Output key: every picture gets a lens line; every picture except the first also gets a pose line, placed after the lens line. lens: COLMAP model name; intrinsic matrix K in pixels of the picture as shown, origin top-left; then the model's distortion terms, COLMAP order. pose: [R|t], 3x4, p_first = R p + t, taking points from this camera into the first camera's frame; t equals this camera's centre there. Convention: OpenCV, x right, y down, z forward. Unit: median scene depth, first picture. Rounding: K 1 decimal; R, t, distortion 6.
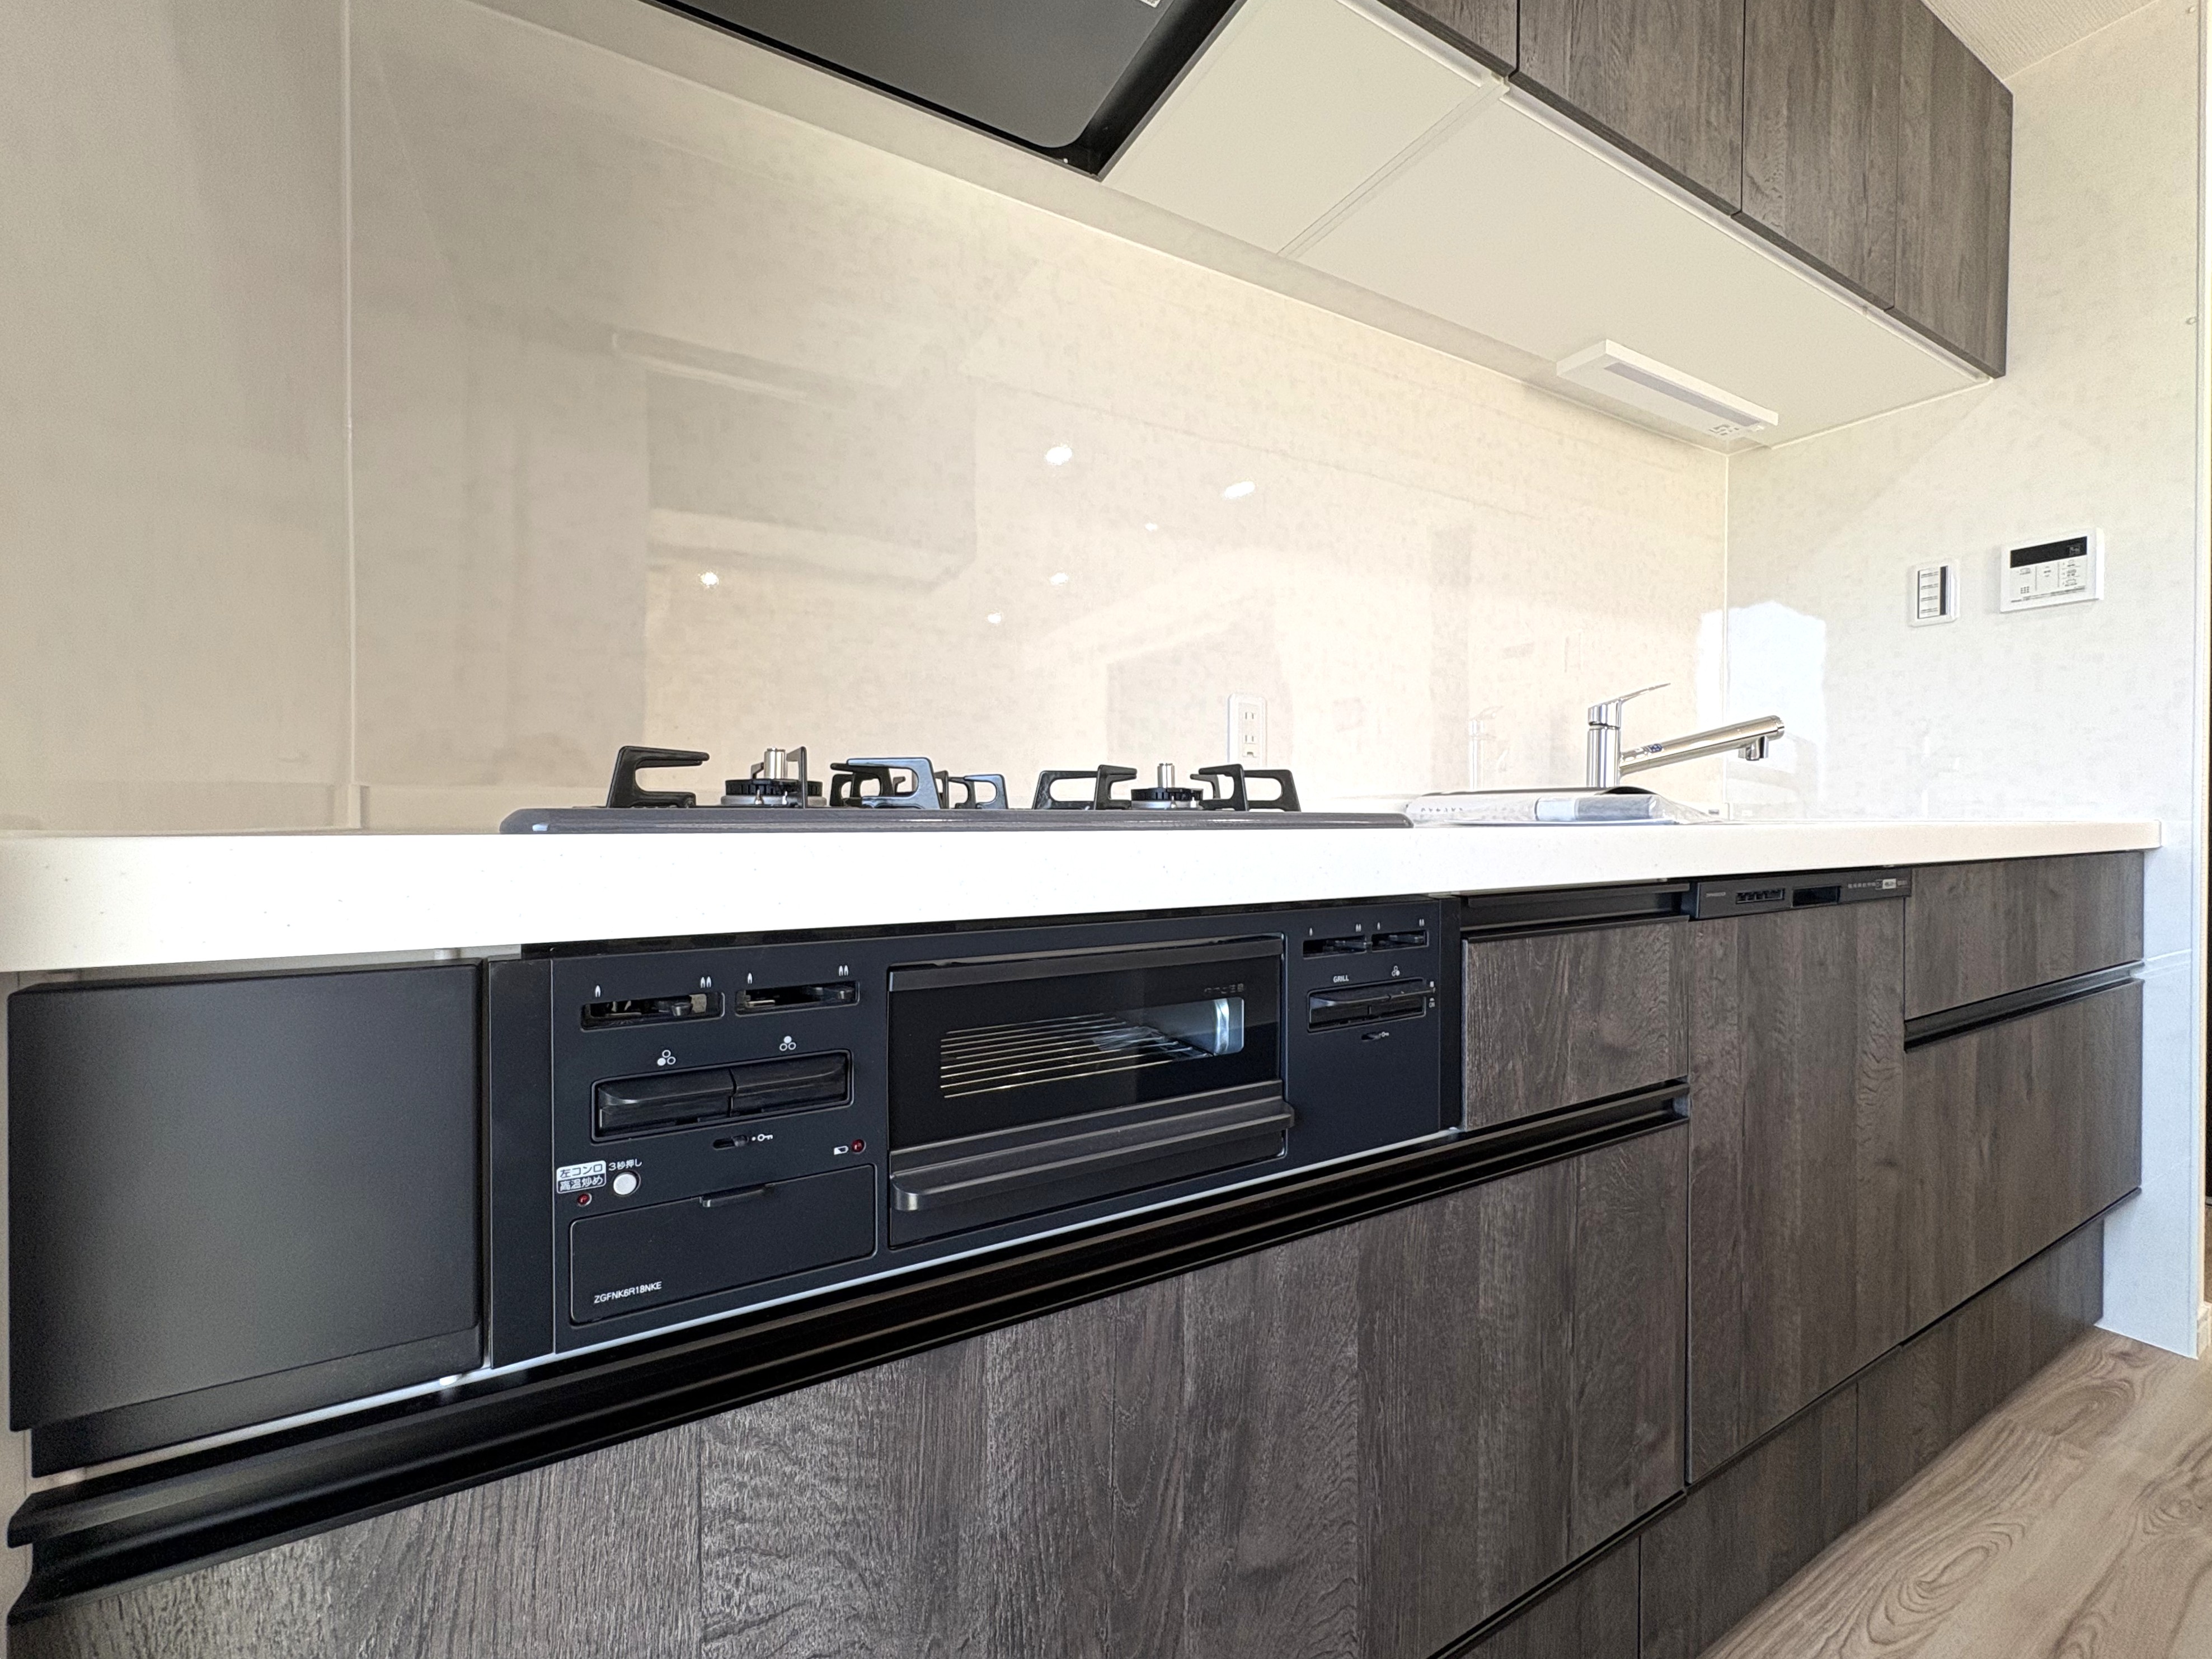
lens RADIAL K [[876.1, 0, 1103.4], [0, 876.1, 827.4], [0, 0, 1]] dist [-0.000128, -0.000437]
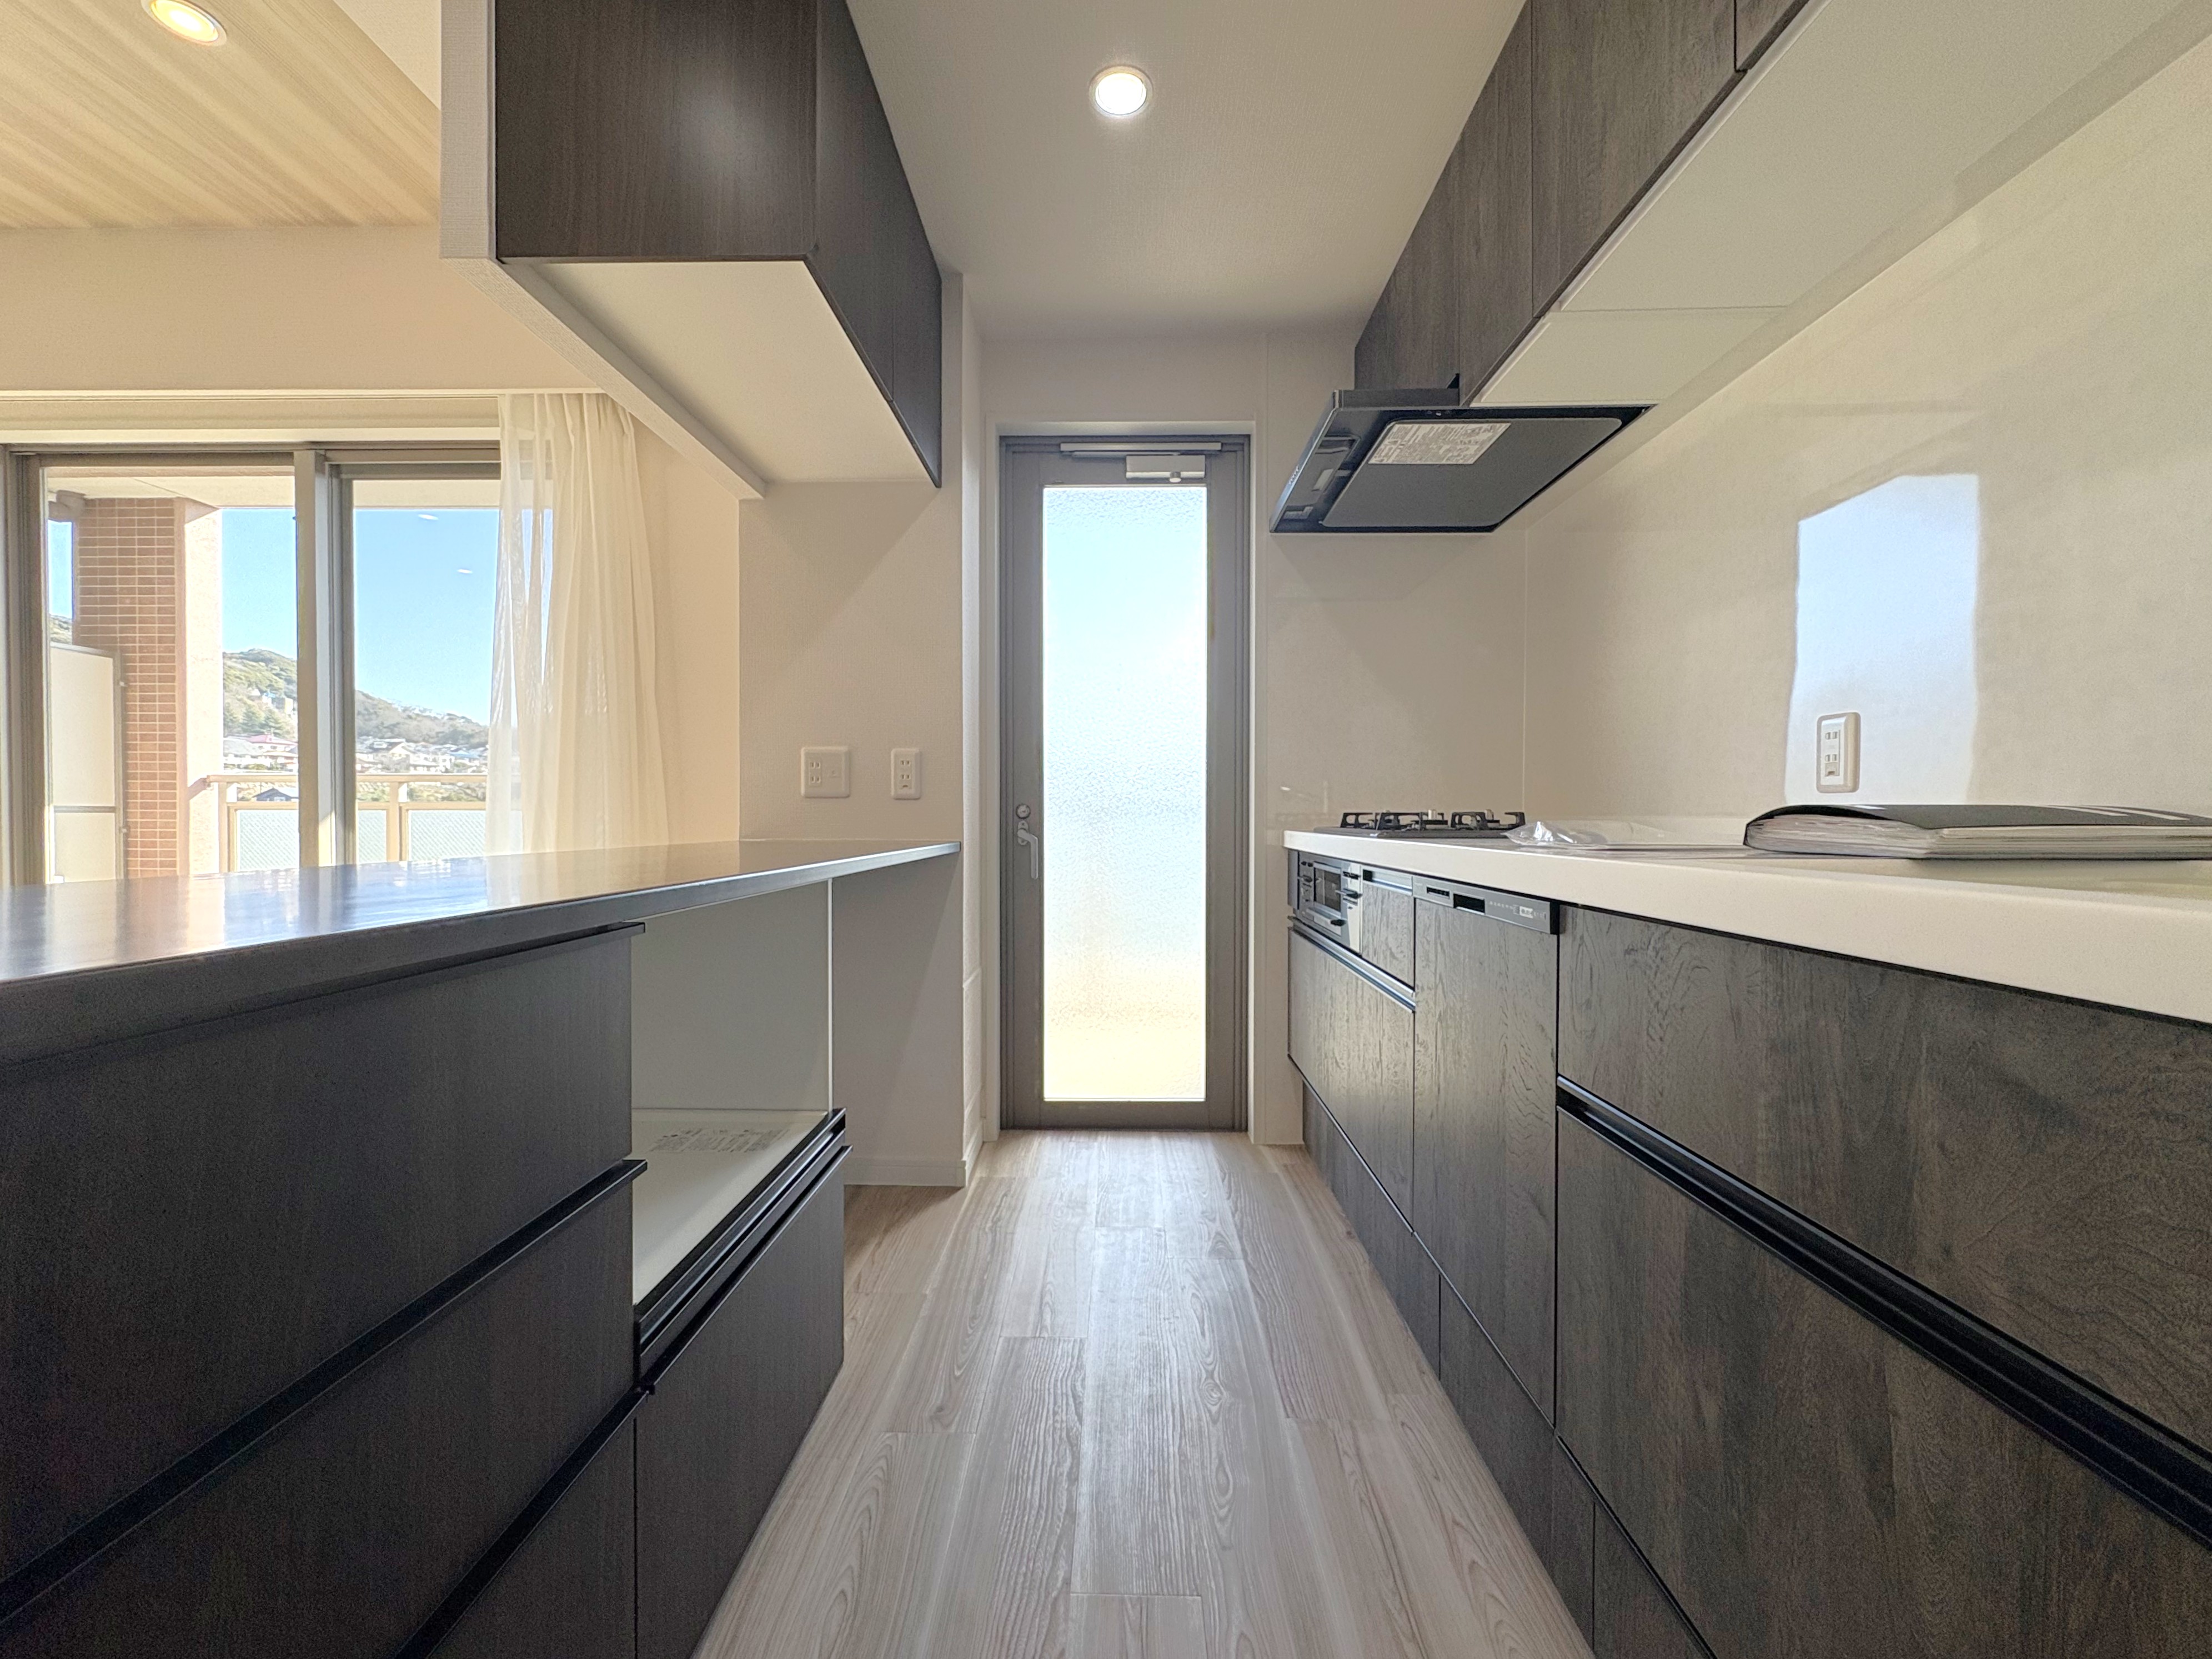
lens RADIAL K [[886.3, 0, 1102.3], [0, 886.3, 825.7], [0, 0, 1]] dist [-0.001819, 0.000334]
pose [[-0.500605, 0.006110, -0.865654, 2.606911], [-0.019319, 0.999647, 0.018227, -0.053997], [0.865460, 0.025848, -0.500311, 1.429832]]
